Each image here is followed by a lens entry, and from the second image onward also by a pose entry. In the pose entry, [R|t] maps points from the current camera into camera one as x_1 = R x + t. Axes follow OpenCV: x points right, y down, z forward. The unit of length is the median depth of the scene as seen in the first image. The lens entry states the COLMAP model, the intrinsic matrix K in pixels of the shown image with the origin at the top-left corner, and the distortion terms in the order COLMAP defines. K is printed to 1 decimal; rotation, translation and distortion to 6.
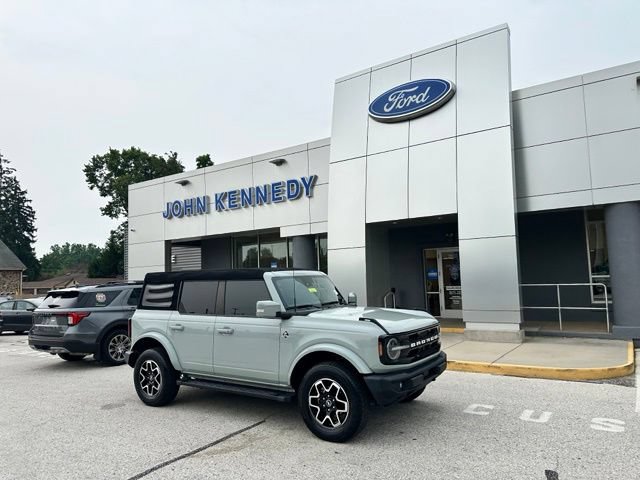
lens RADIAL K [[447.1, 0, 315.8], [0, 447.1, 238.2], [0, 0, 1]] dist [0.070701, -0.101473]
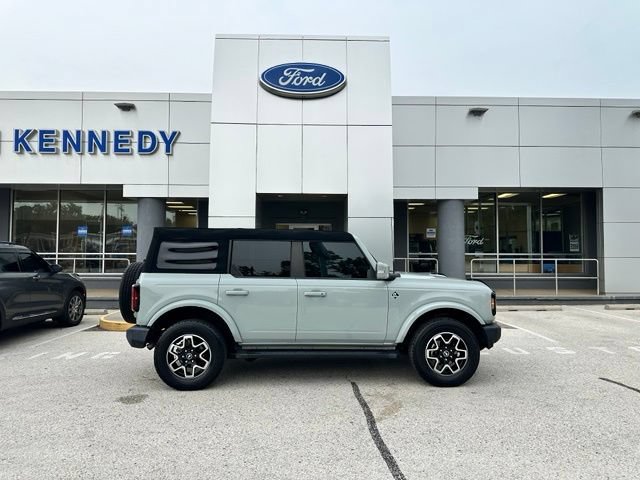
lens RADIAL K [[448.9, 0, 320.6], [0, 448.9, 228.4], [0, 0, 1]] dist [0.065820, -0.097111]
pose [[0.805049, 0.066430, 0.589478, -0.397106], [-0.084083, 0.996456, 0.002538, 0.034724], [-0.587220, -0.051608, 0.807781, 0.128298]]
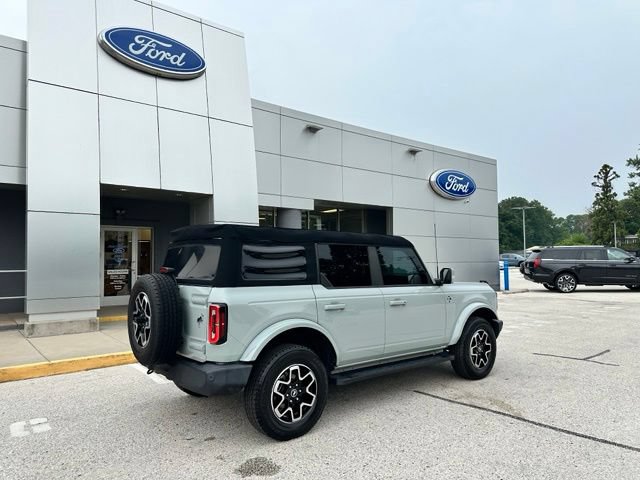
lens RADIAL K [[448.8, 0, 318.7], [0, 448.8, 238.4], [0, 0, 1]] dist [0.067726, -0.093294]
pose [[0.282968, 0.078973, 0.955873, -0.575530], [-0.092052, 0.994240, -0.054892, 0.075751], [-0.954702, -0.072457, 0.288608, 0.475954]]
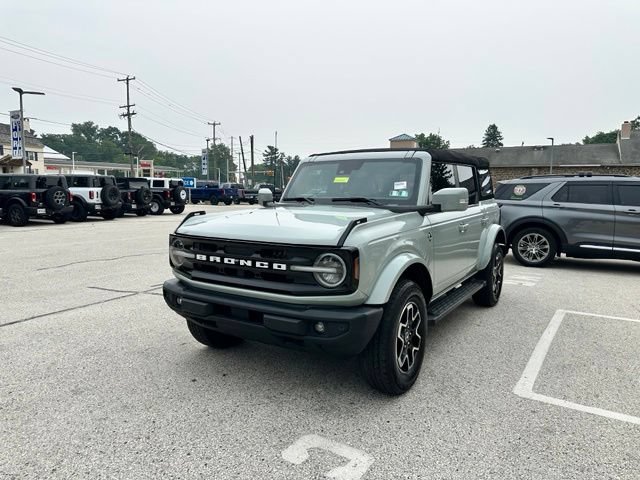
lens RADIAL K [[448.8, 0, 318.7], [0, 448.8, 238.4], [0, 0, 1]] dist [0.067726, -0.093294]
pose [[0.032531, 0.138539, -0.989823, 0.394920], [0.085064, 0.986370, 0.140852, 0.058752], [0.995844, -0.088780, 0.020303, 0.521971]]
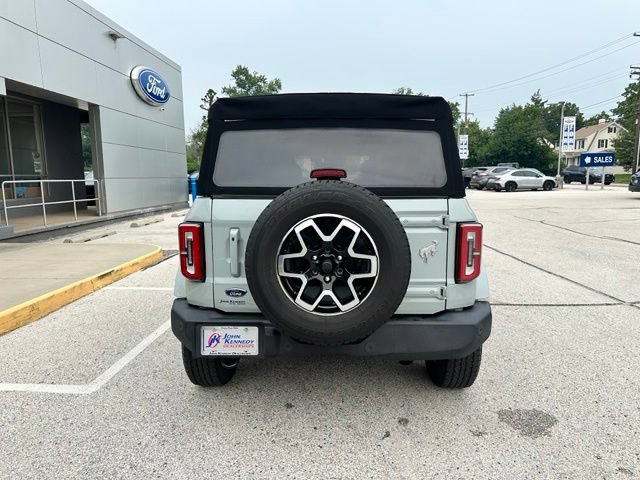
lens RADIAL K [[455.6, 0, 322.7], [0, 455.6, 238.7], [0, 0, 1]] dist [0.051928, -0.073311]
pose [[-0.534190, -0.077367, 0.841816, -0.416514], [-0.056186, 0.996851, 0.055961, 0.113105], [-0.843495, -0.017404, -0.536855, 0.833438]]
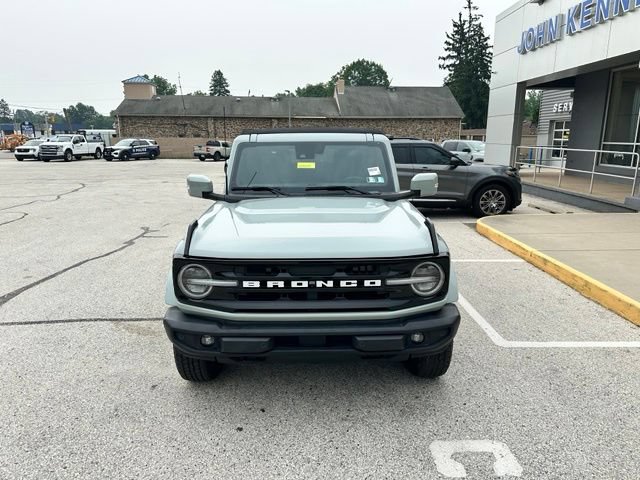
lens RADIAL K [[451.3, 0, 322.4], [0, 451.3, 240.2], [0, 0, 1]] dist [0.031139, -0.030264]
pose [[0.578802, 0.210406, -0.787856, 0.304523], [0.061365, 0.952162, 0.299368, 0.014515], [0.813156, -0.221622, 0.538202, 0.355779]]
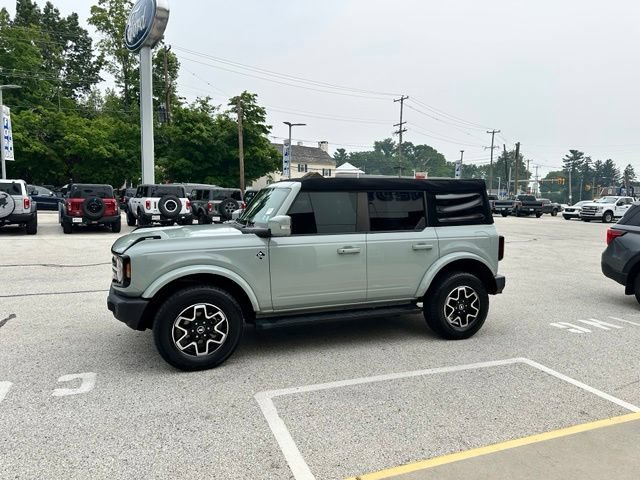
lens RADIAL K [[448.8, 0, 318.7], [0, 448.8, 238.4], [0, 0, 1]] dist [0.067726, -0.093294]
pose [[-0.556354, 0.100539, -0.824841, 0.365785], [0.079131, 0.994552, 0.067852, 0.073740], [0.827169, -0.027521, -0.561279, 0.884859]]
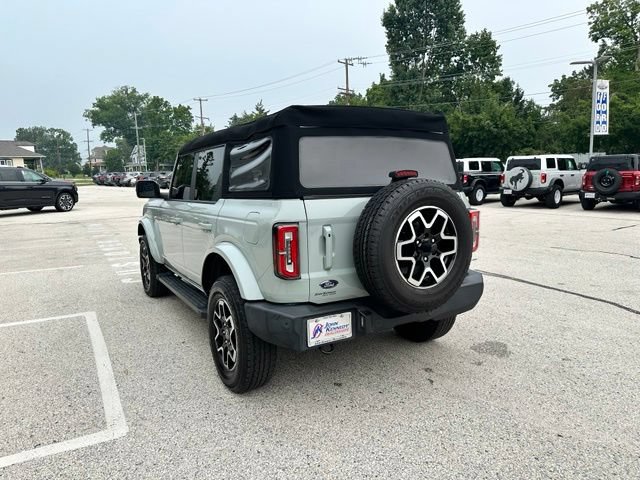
lens RADIAL K [[455.8, 0, 323.9], [0, 455.8, 232.0], [0, 0, 1]] dist [0.059867, -0.083722]
pose [[-0.905265, 0.001559, 0.424844, -0.303506], [0.012339, 0.999668, 0.022625, 0.121195], [-0.424667, 0.025724, -0.904984, 0.977307]]
